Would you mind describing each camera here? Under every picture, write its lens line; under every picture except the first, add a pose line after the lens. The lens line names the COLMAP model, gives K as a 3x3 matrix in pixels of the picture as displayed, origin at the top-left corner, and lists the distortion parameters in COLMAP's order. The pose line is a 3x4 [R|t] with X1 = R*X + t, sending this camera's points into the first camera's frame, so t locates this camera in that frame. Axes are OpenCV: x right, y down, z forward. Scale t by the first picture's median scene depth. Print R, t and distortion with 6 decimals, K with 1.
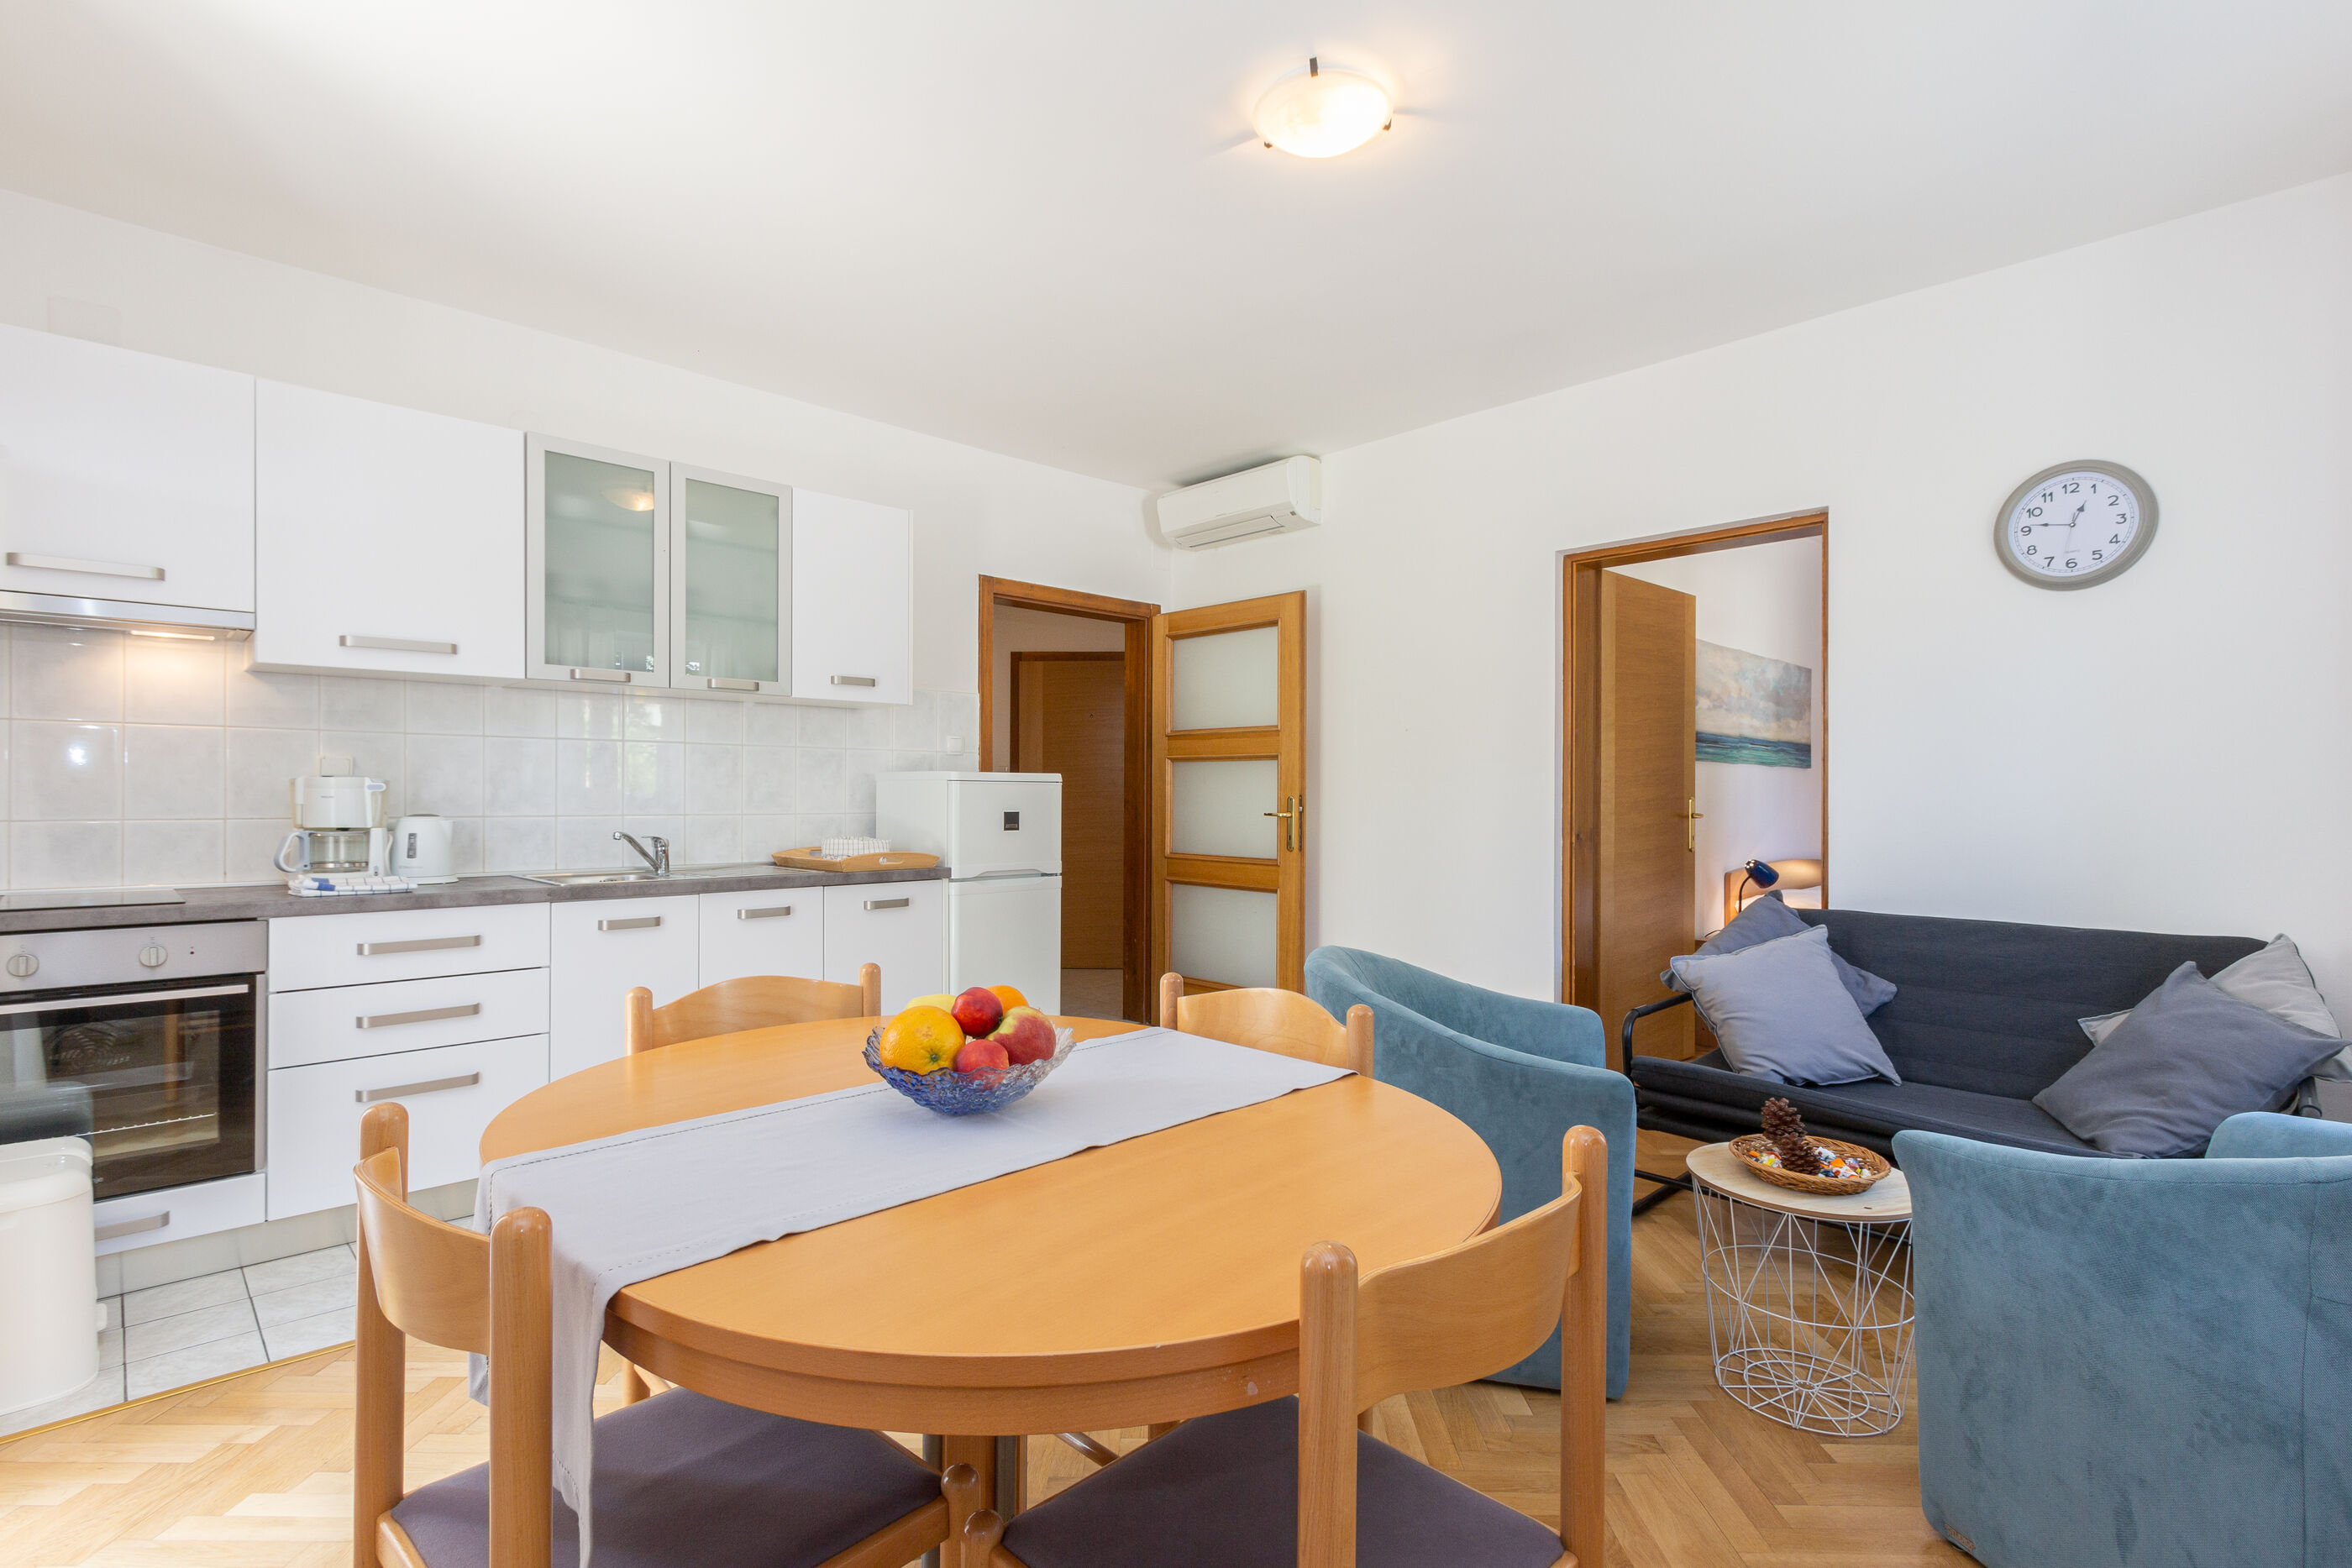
lens RADIAL K [[1085.2, 0, 1176.1], [0, 1085.2, 798.9], [0, 0, 1]] dist [0.024755, 0.000244]
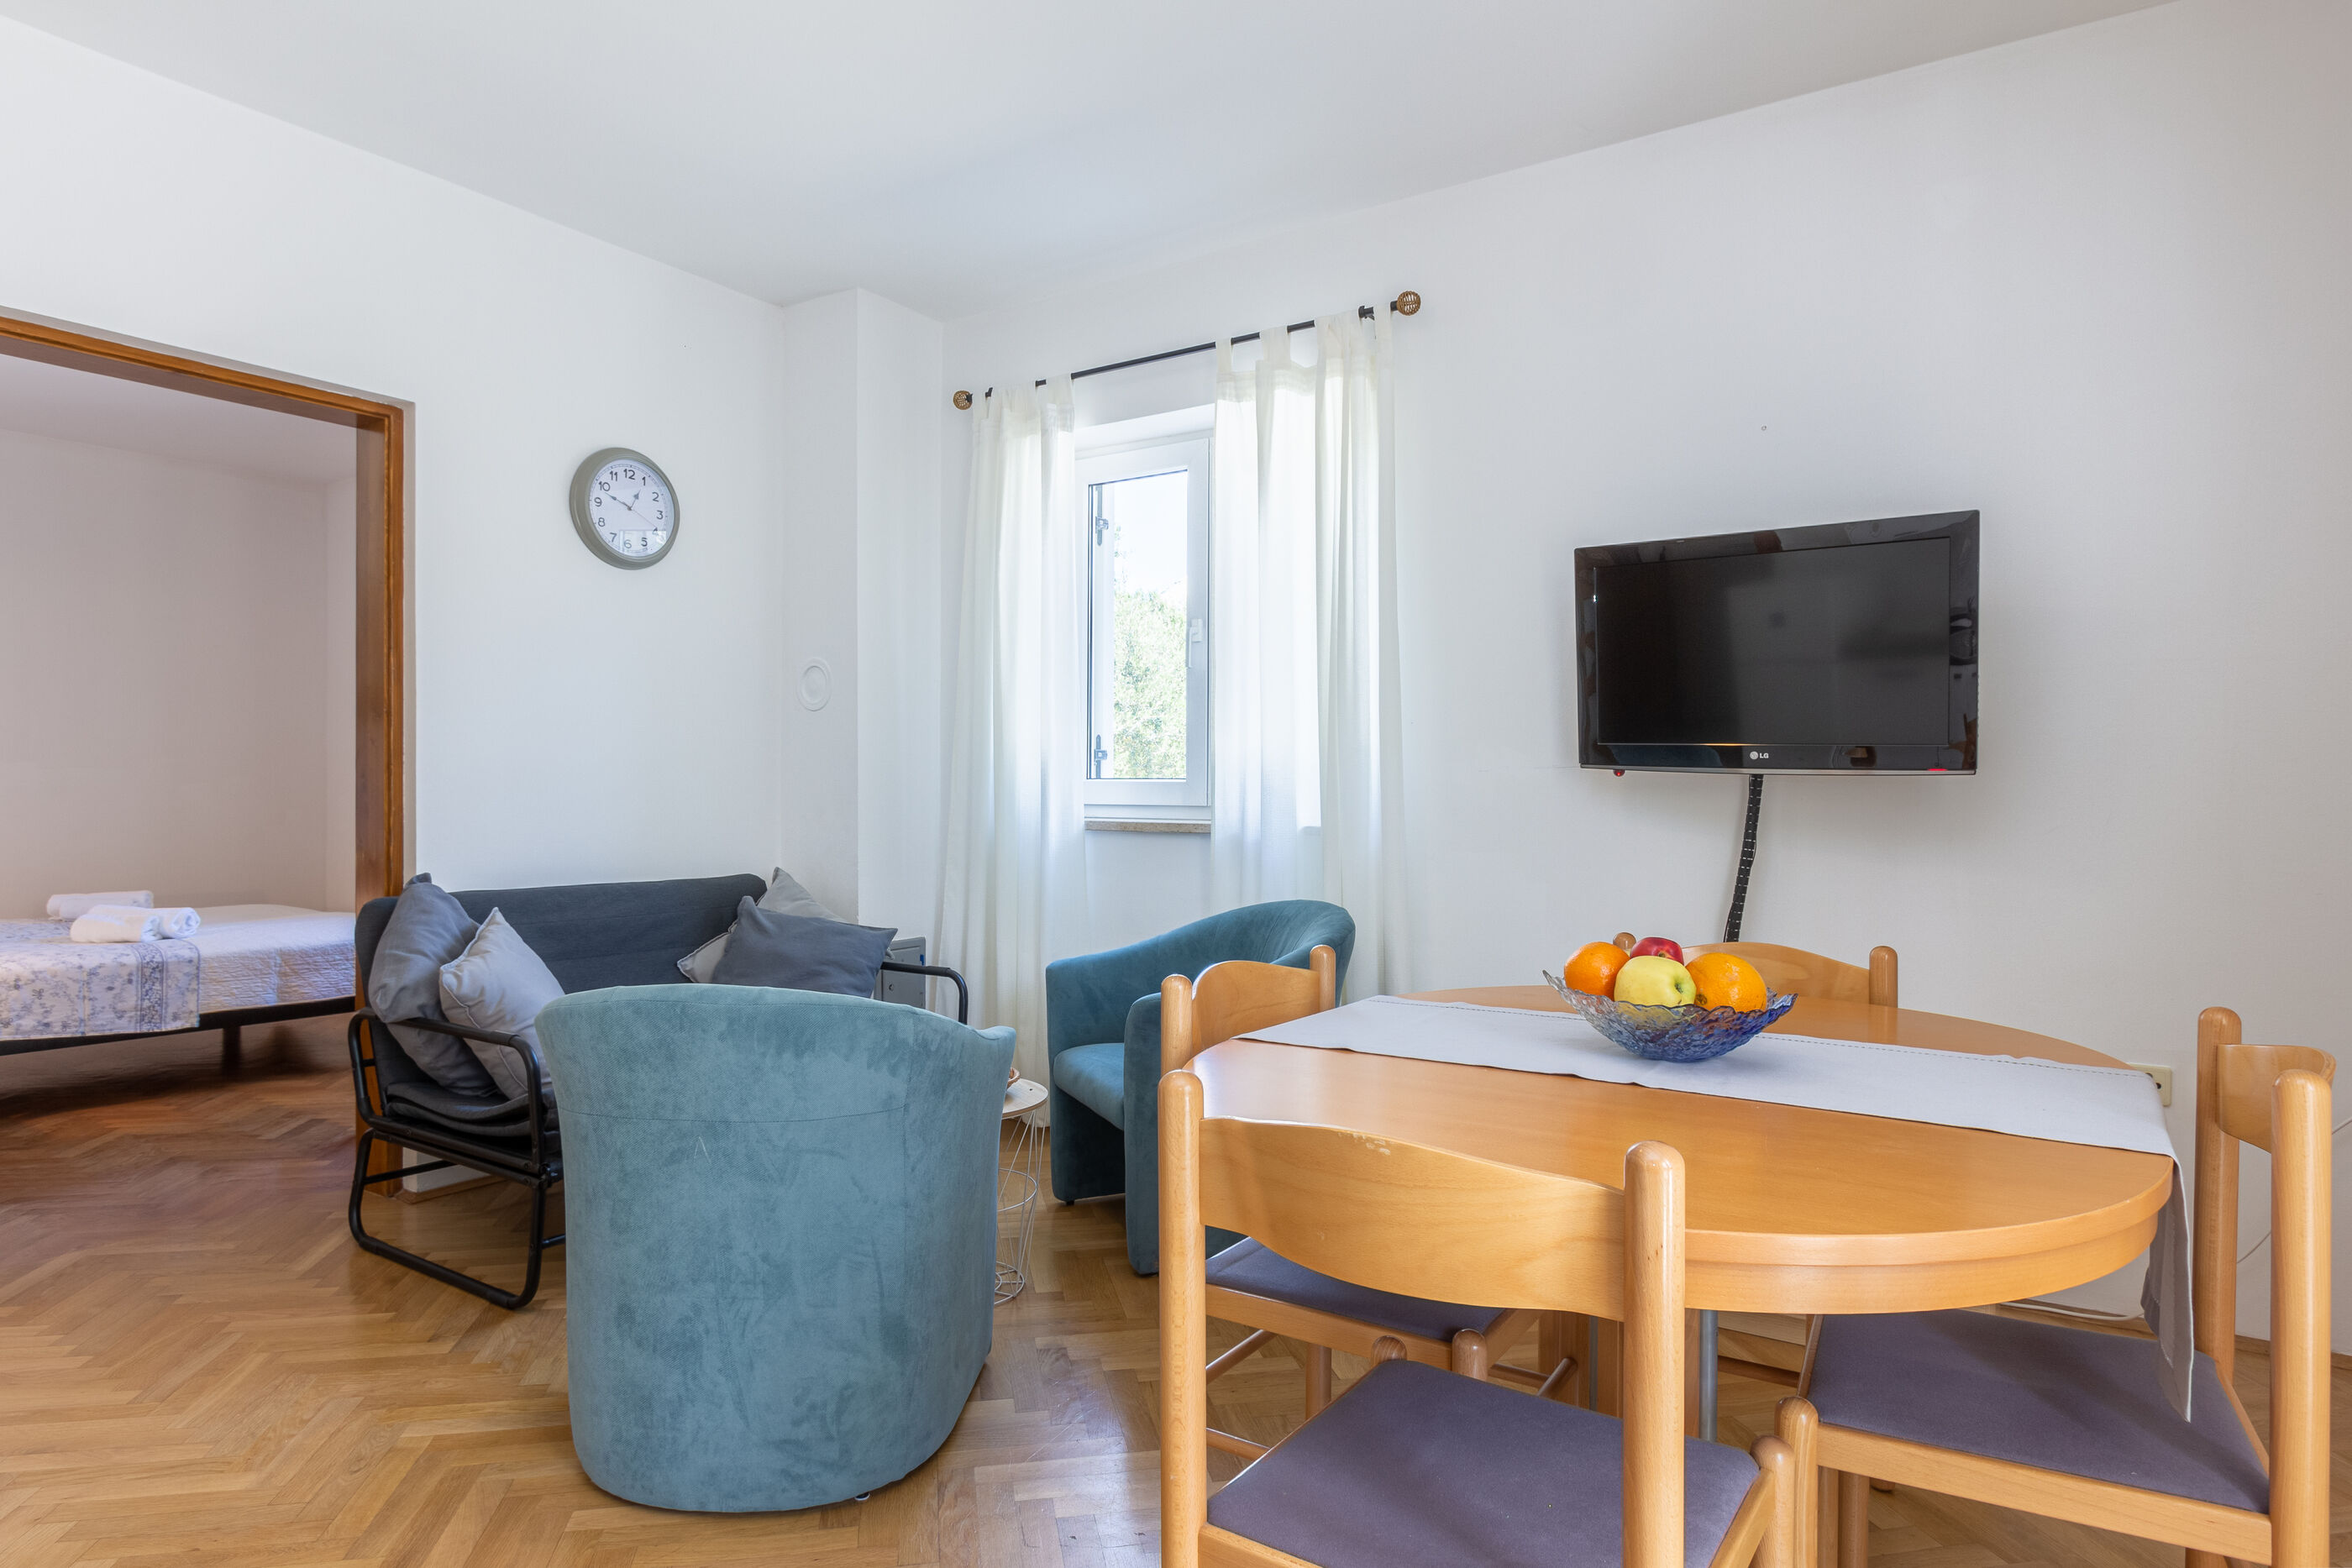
lens RADIAL K [[1343.6, 0, 1176.0], [0, 1343.6, 784.0], [0, 0, 1]] dist [-0.020562, 0.001316]
pose [[-0.198850, -0.001717, 0.980029, -0.559215], [-0.004092, 0.999991, 0.000922, 0.016438], [-0.980021, -0.003827, -0.198855, 0.721692]]
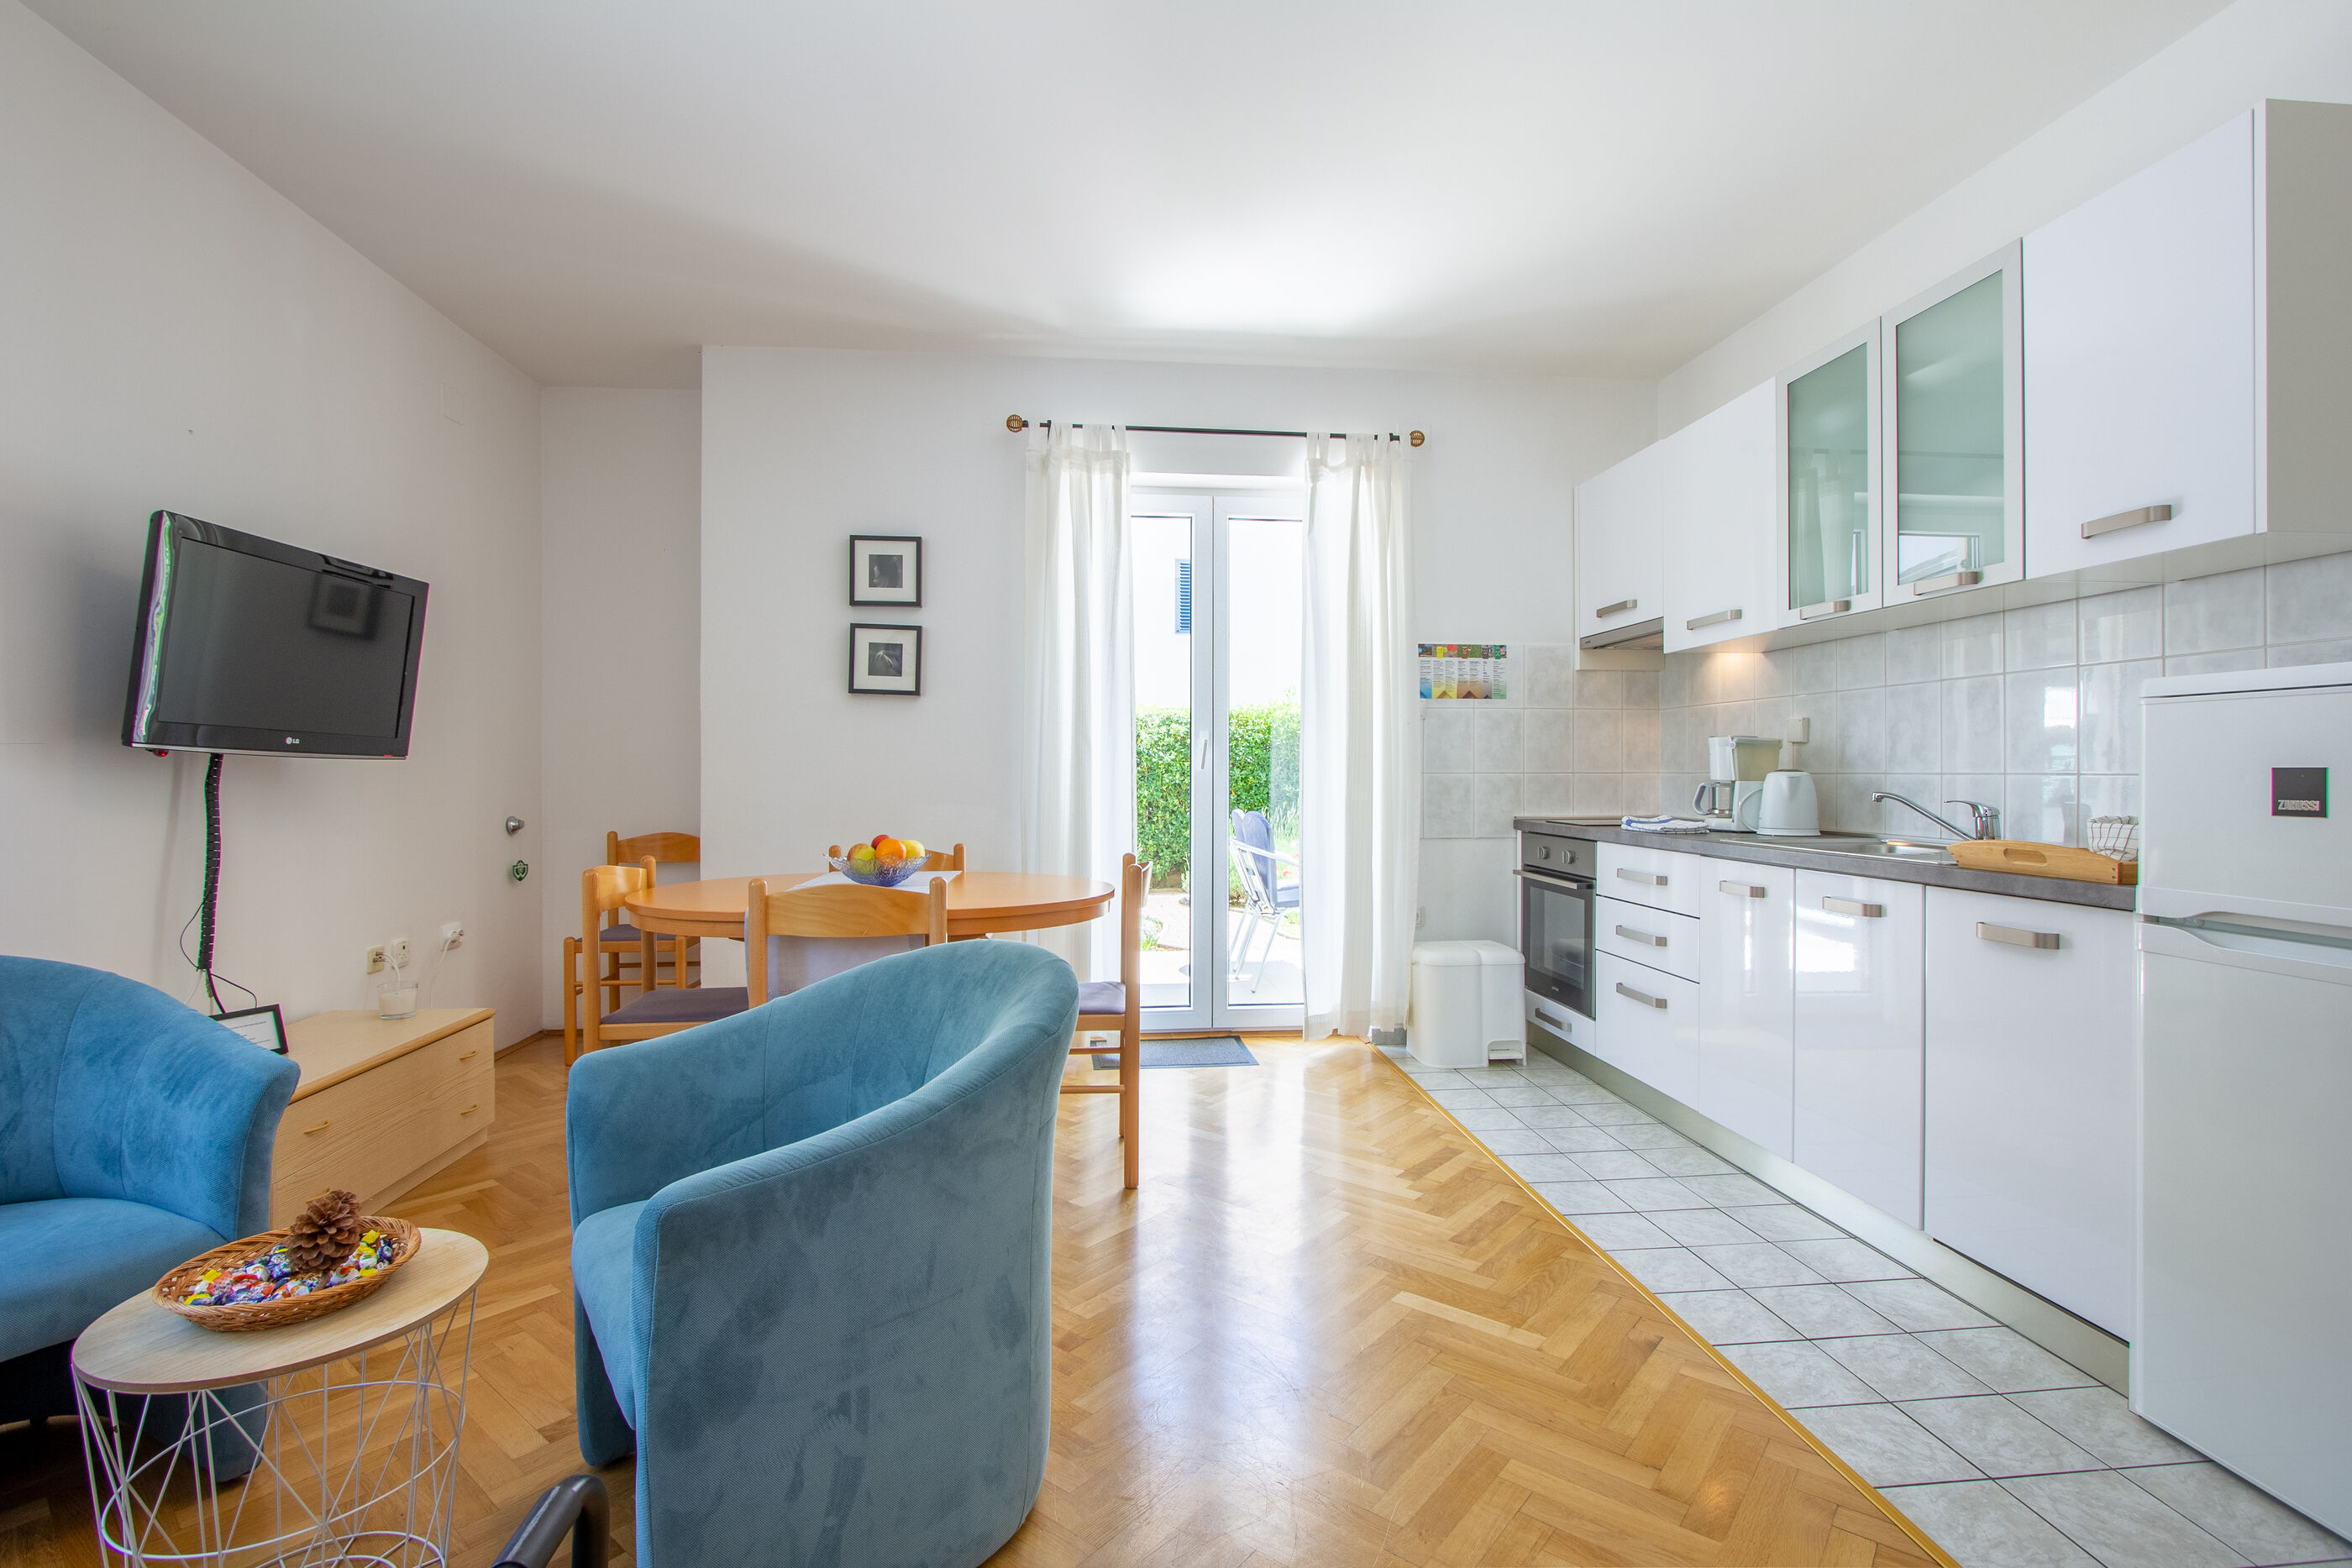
lens RADIAL K [[1102.3, 0, 1180.2], [0, 1102.3, 777.8], [0, 0, 1]] dist [0.000639, 0.000156]
pose [[-0.631686, 0.001565, -0.775223, 0.523226], [-0.001954, 0.999992, 0.003612, 0.021500], [0.775222, 0.003796, -0.631677, 1.274969]]
